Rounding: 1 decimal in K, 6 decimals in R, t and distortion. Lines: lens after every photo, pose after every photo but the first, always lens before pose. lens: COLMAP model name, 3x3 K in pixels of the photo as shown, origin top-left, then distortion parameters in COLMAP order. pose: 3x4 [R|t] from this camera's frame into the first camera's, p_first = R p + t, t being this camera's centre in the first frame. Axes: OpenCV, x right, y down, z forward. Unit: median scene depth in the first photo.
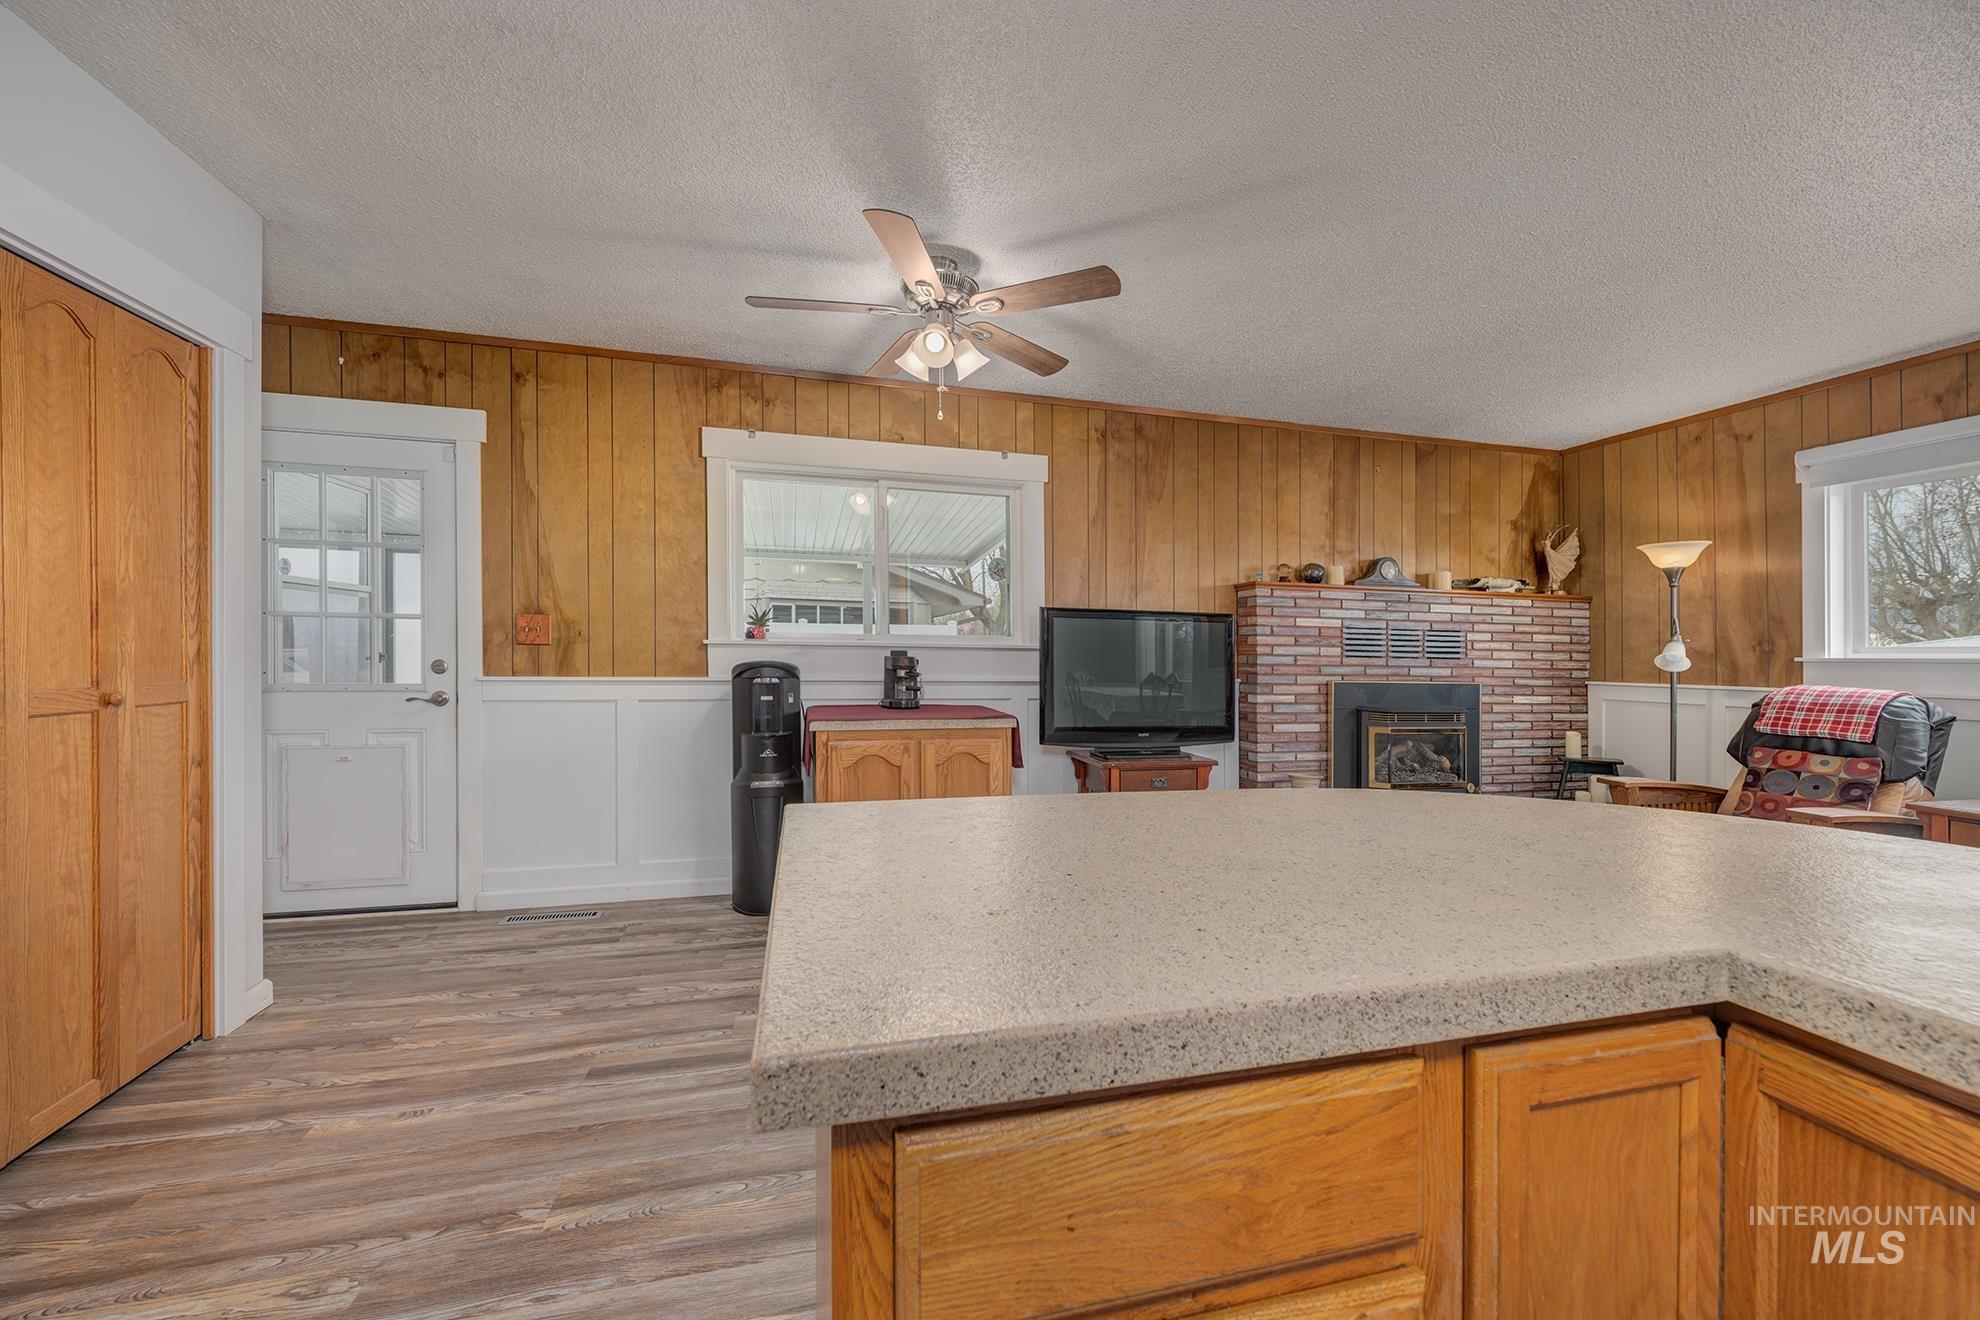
lens RADIAL K [[775.2, 0, 996.4], [0, 775.2, 664.7], [0, 0, 1]] dist [-0.001565, -0.001054]
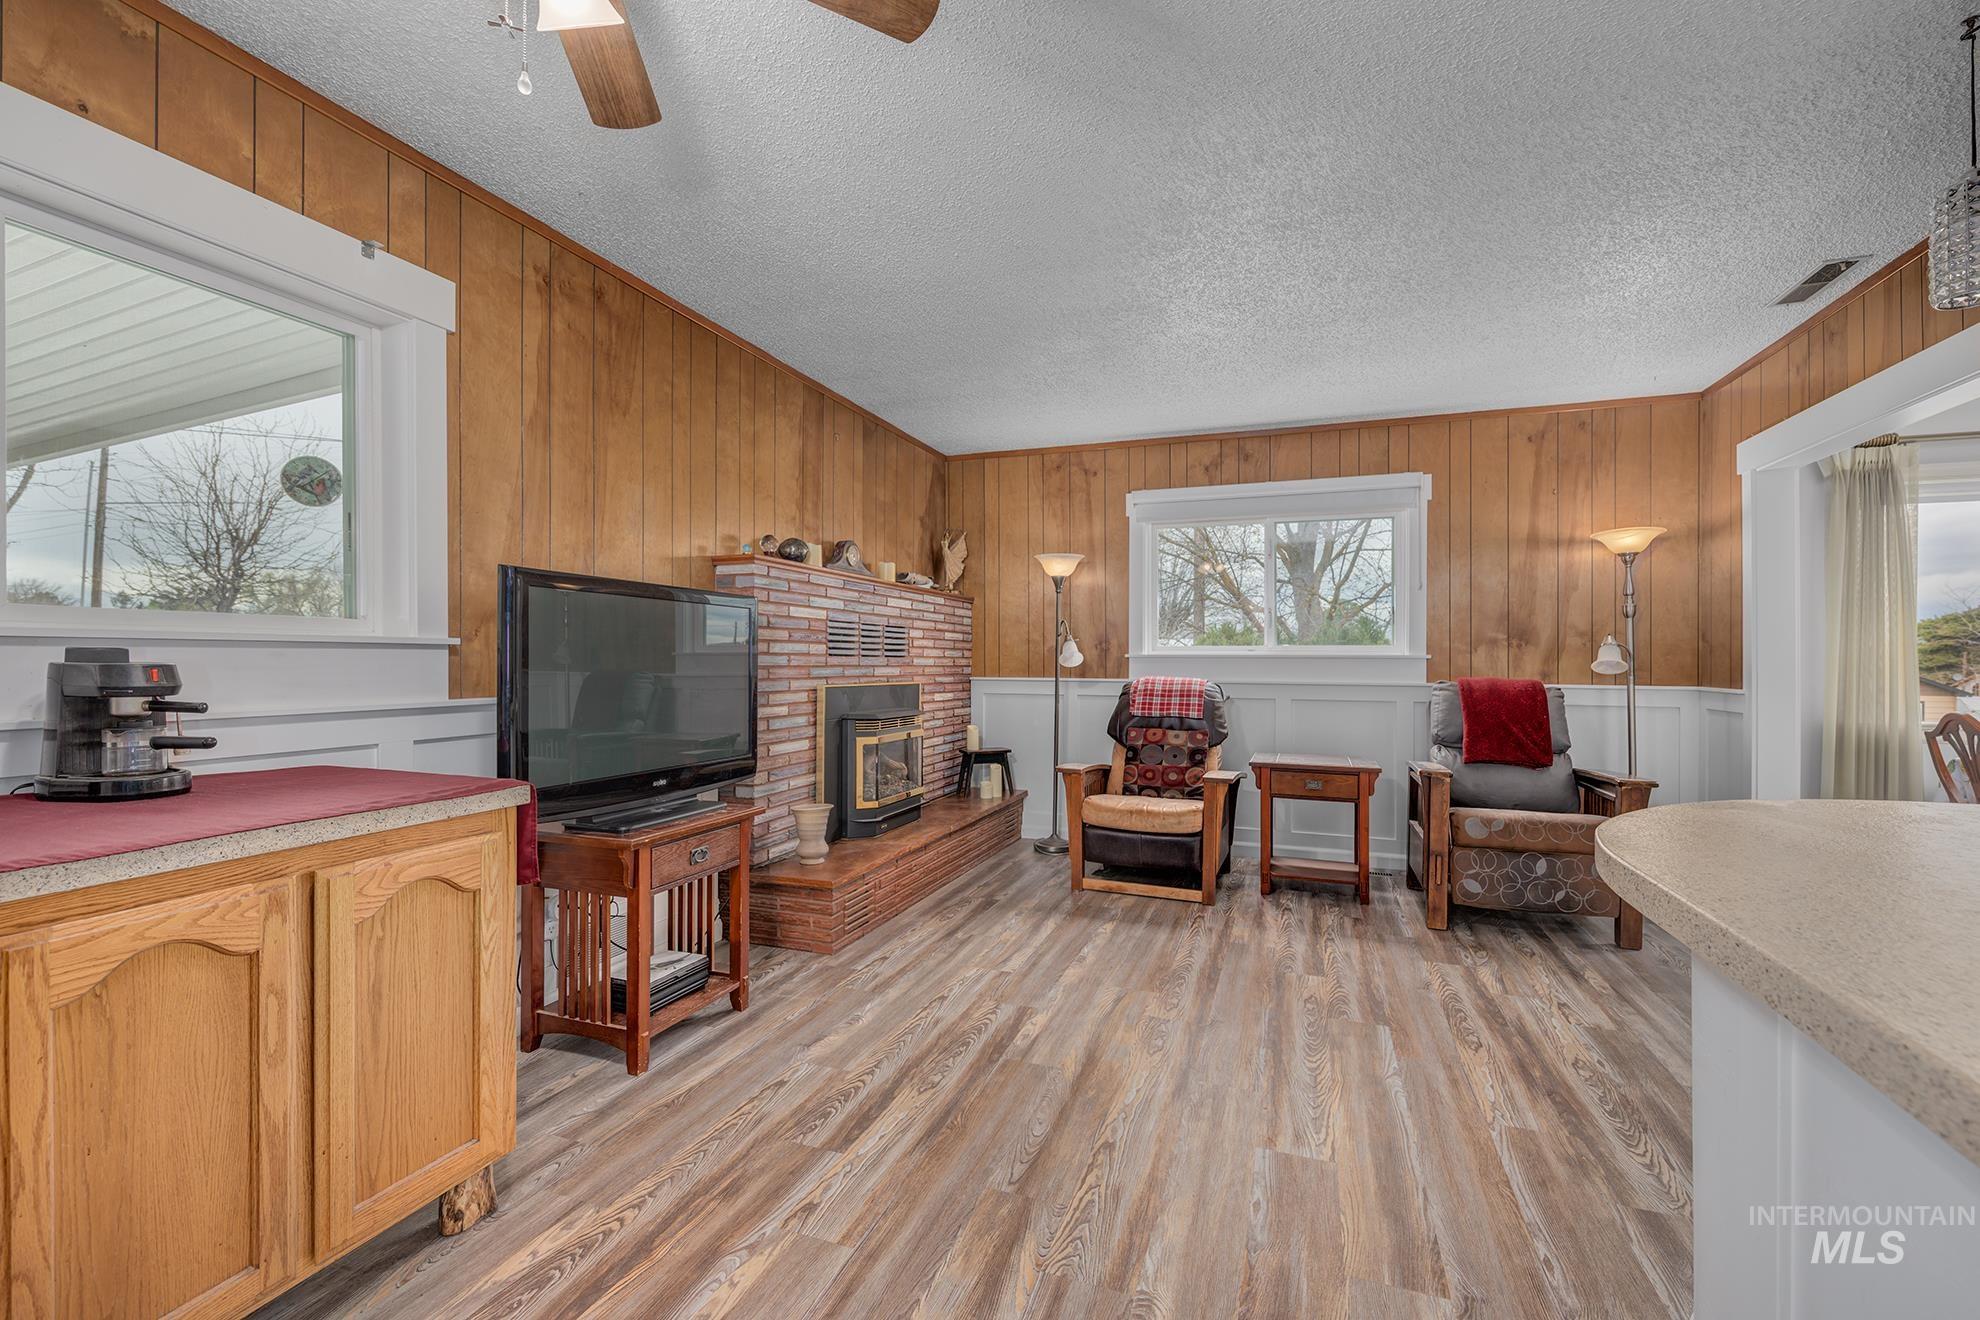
lens RADIAL K [[840.0, 0, 997.8], [0, 840.0, 668.1], [0, 0, 1]] dist [-0.003030, -0.000007]
pose [[0.567985, -0.018409, 0.822833, -0.191302], [0.011404, 0.999830, 0.014497, -0.008021], [-0.822960, 0.001150, 0.568098, 0.347825]]
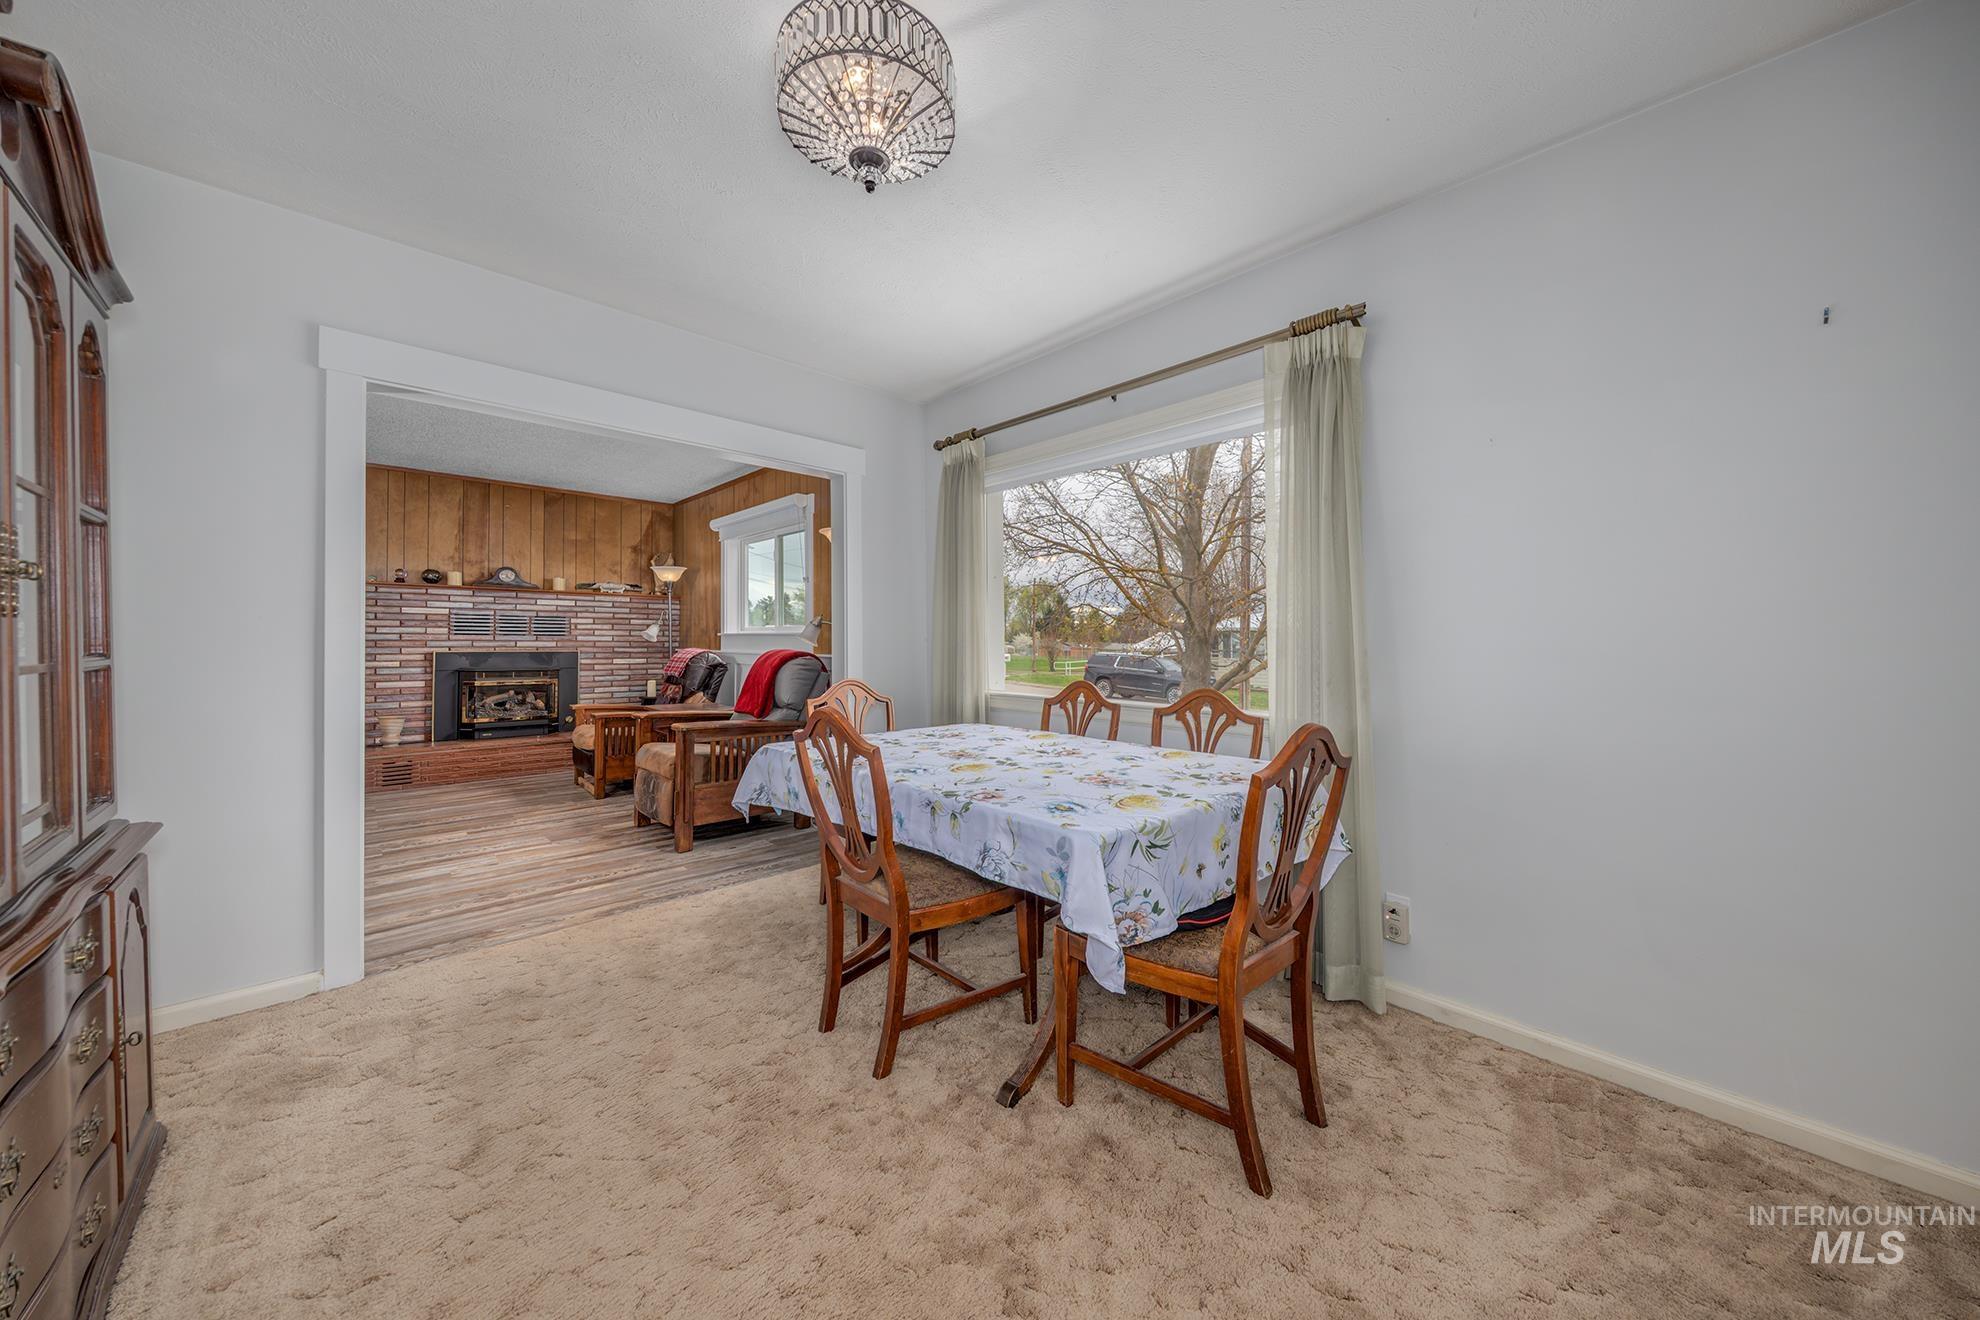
lens RADIAL K [[705.6, 0, 1037.9], [0, 705.6, 606.7], [0, 0, 1]] dist [-0.002673, -0.000012]
pose [[0.863028, 0.014681, 0.504943, 0.743250], [0.012783, 0.998623, -0.050883, 0.019695], [-0.504995, 0.050368, 0.861652, -0.707730]]
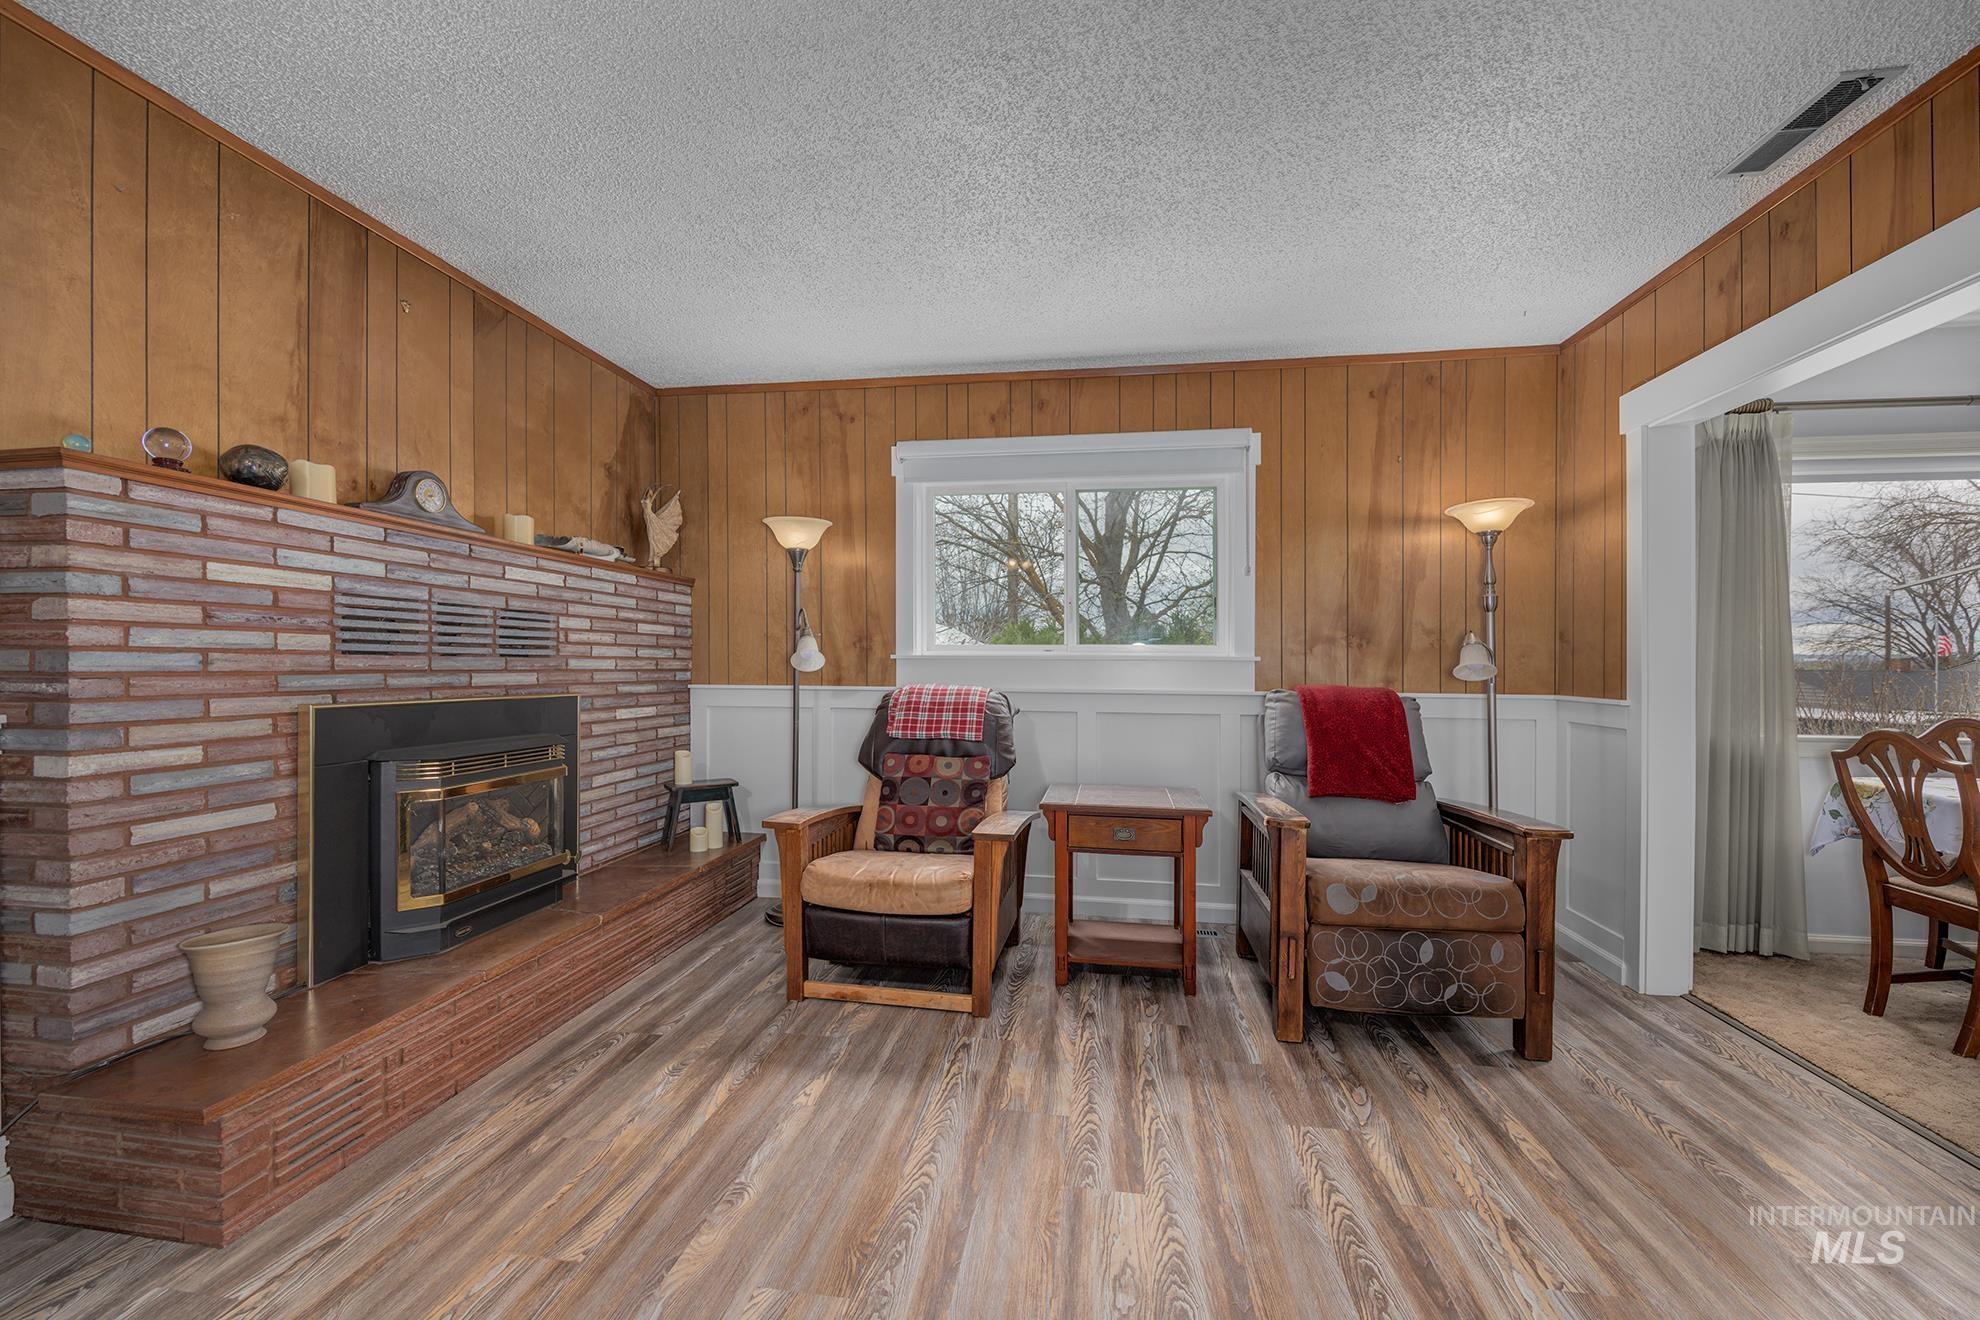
lens RADIAL K [[775.2, 0, 1001.5], [0, 775.2, 654.3], [0, 0, 1]] dist [-0.001565, -0.001054]
pose [[0.385452, 0.000094, 0.922728, 0.165656], [0.007997, 0.999962, -0.003443, -0.004936], [-0.922693, 0.008706, 0.385437, 0.440123]]
